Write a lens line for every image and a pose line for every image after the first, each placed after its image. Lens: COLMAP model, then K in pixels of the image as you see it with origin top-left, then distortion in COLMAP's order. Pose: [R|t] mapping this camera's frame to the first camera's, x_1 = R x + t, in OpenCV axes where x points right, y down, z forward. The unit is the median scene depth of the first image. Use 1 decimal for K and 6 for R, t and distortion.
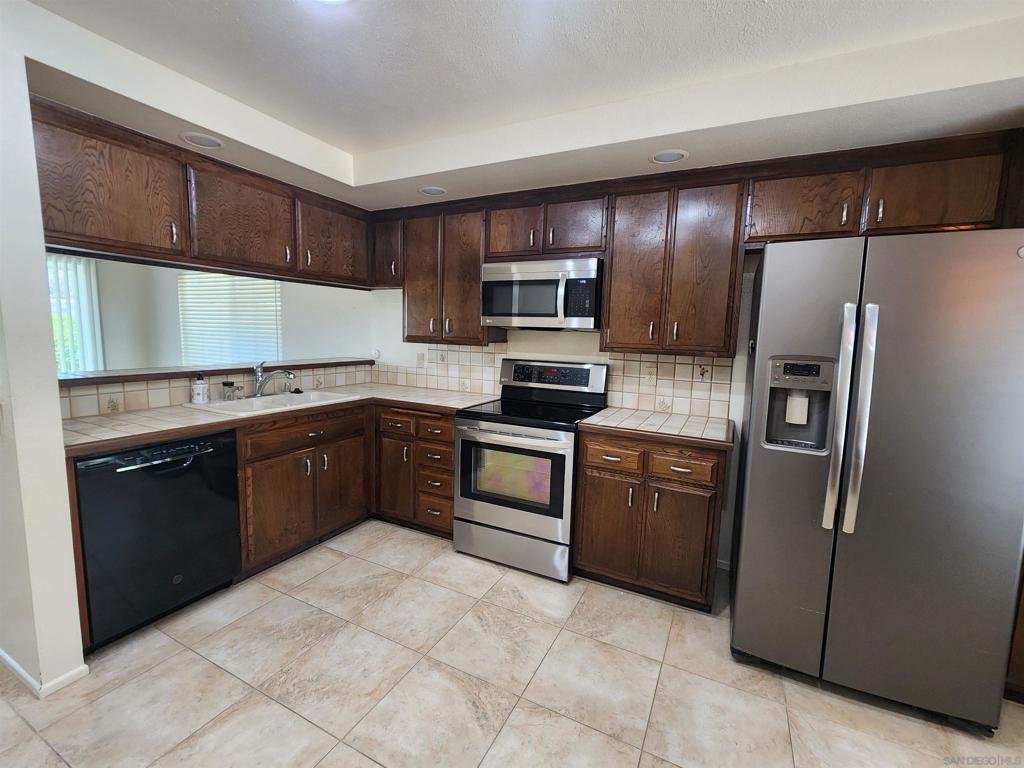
lens RADIAL K [[444.8, 0, 512.6], [0, 444.8, 382.5], [0, 0, 1]] dist [0.001446, 0.000386]
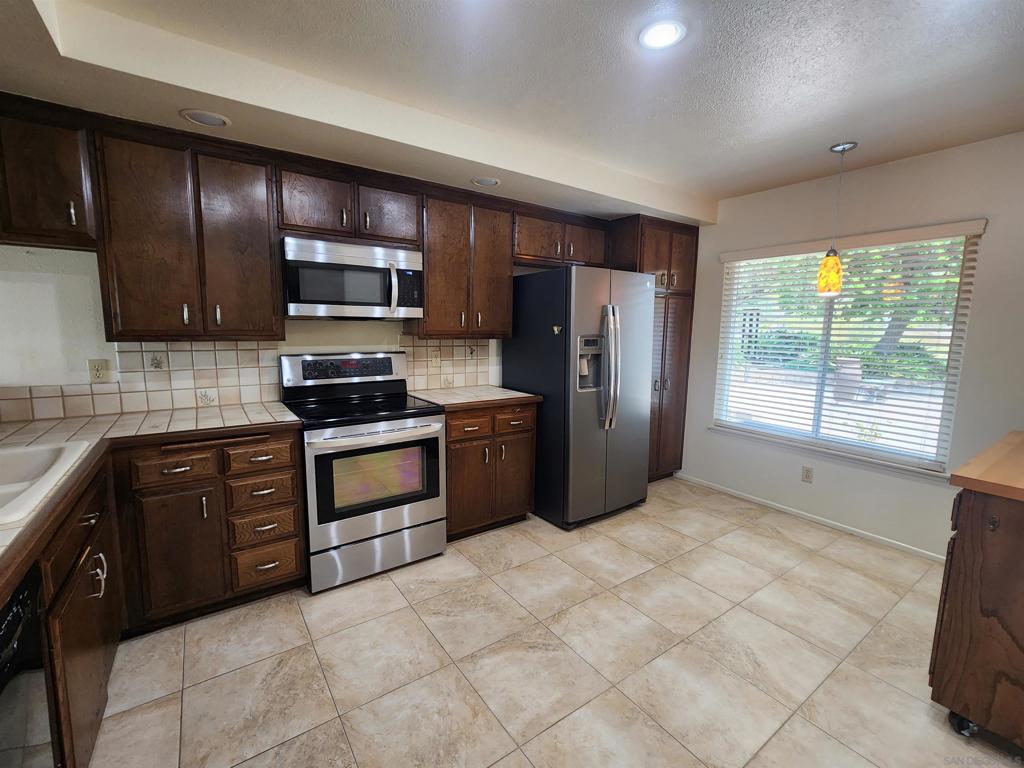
lens RADIAL K [[444.8, 0, 512.6], [0, 444.8, 382.5], [0, 0, 1]] dist [0.001446, 0.000386]
pose [[0.471232, -0.136009, 0.871460, -0.678919], [0.103175, 0.989756, 0.098681, -0.051690], [-0.875954, 0.043412, 0.480438, 0.304199]]
